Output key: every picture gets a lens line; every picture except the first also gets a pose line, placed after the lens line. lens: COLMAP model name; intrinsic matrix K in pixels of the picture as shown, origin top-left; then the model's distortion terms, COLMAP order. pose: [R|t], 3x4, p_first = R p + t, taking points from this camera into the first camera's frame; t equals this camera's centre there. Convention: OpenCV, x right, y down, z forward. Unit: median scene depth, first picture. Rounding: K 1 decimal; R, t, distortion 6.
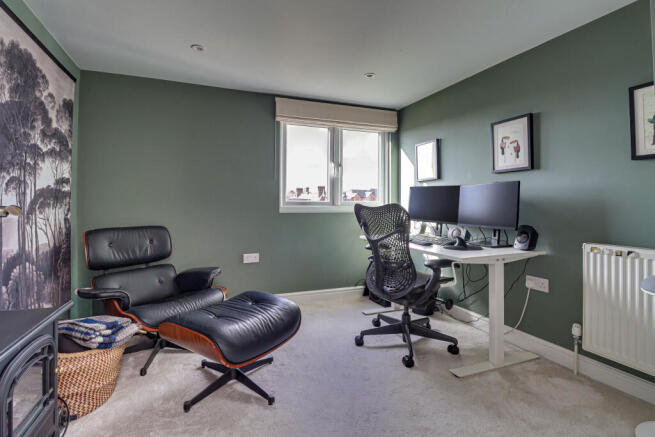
lens RADIAL K [[313.8, 0, 326.9], [0, 313.8, 206.3], [0, 0, 1]] dist [-0.000251, -0.014988]
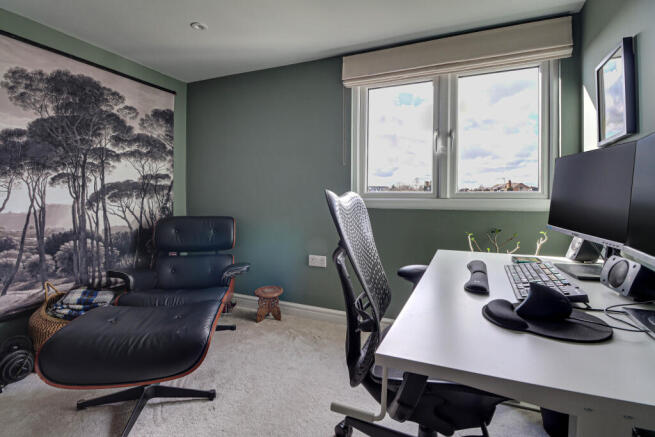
lens RADIAL K [[313.8, 0, 326.9], [0, 313.8, 206.3], [0, 0, 1]] dist [-0.000251, -0.014988]
pose [[0.702837, 0.021250, -0.711033, 0.528429], [-0.010983, 0.999759, 0.019022, 0.006036], [0.711266, -0.005560, 0.702901, 0.622462]]
